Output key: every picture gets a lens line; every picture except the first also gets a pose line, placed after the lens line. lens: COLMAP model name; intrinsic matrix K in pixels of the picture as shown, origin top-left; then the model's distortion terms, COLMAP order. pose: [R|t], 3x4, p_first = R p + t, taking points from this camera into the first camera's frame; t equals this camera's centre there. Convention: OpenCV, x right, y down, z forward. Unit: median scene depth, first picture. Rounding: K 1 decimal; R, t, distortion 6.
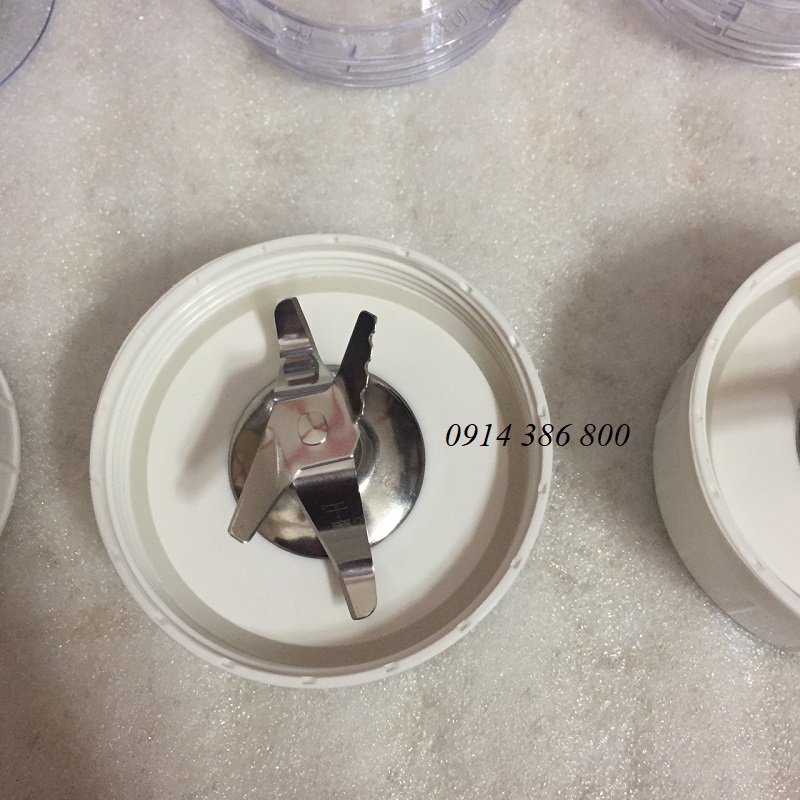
lens RADIAL K [[941.6, 0, 400.0], [0, 941.6, 400.0], [0, 0, 1]] dist [0.092100, -0.144251]
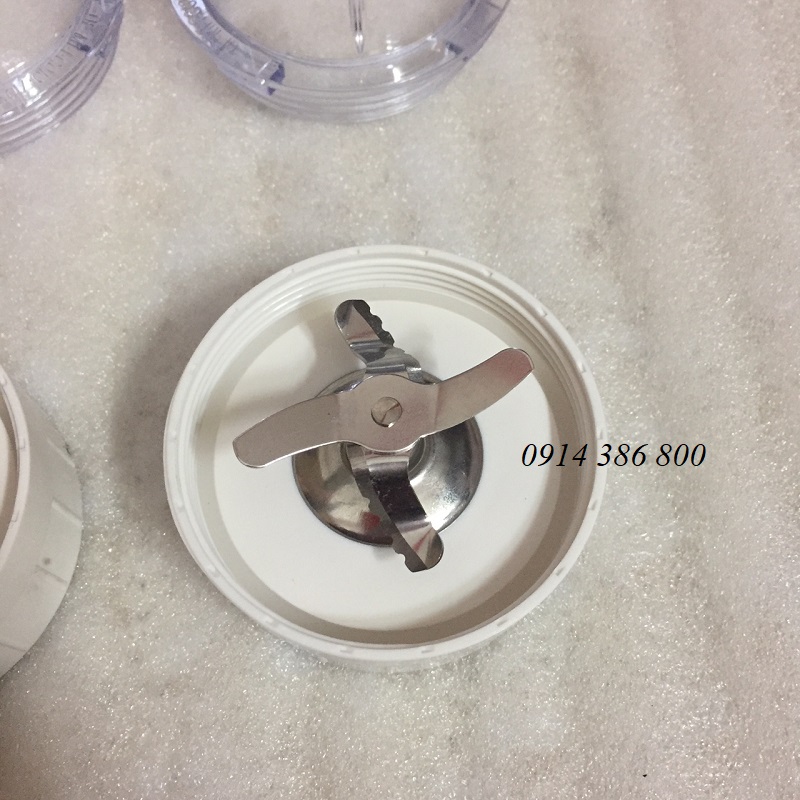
lens RADIAL K [[941.6, 0, 400.0], [0, 941.6, 400.0], [0, 0, 1]] dist [0.092100, -0.144251]
pose [[0.996566, -0.073634, 0.037878, 0.447222], [0.076848, 0.992801, -0.091873, 0.078974], [-0.030840, 0.094468, 0.995050, -0.049147]]
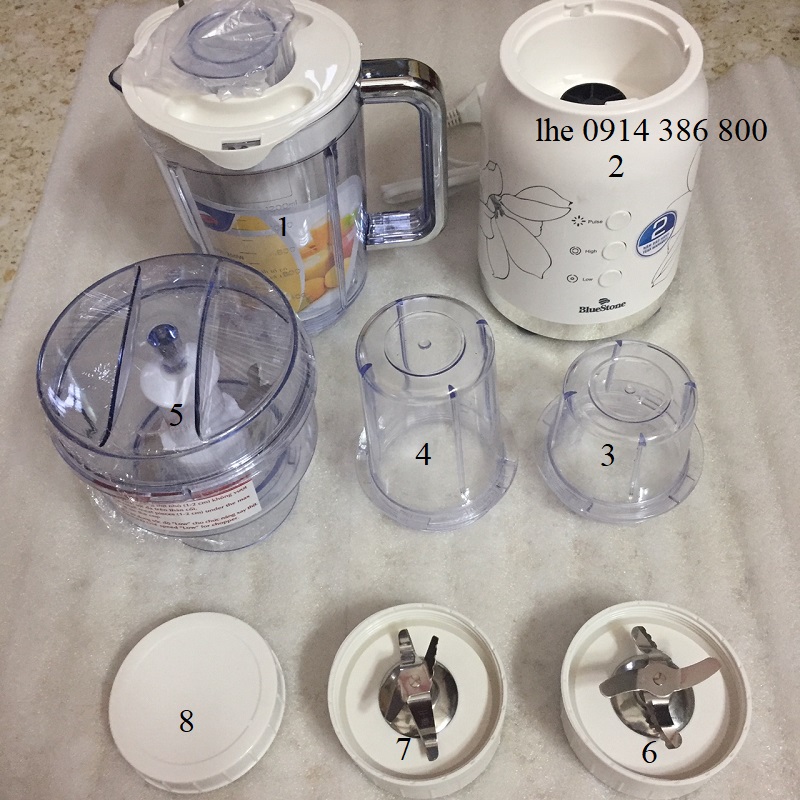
lens RADIAL K [[941.6, 0, 400.0], [0, 941.6, 400.0], [0, 0, 1]] dist [0.092100, -0.144251]
pose [[0.997731, -0.007533, -0.066897, 0.041205], [-0.013466, 0.951305, -0.307958, 0.079833], [0.065960, 0.308160, 0.949045, -1.430745]]
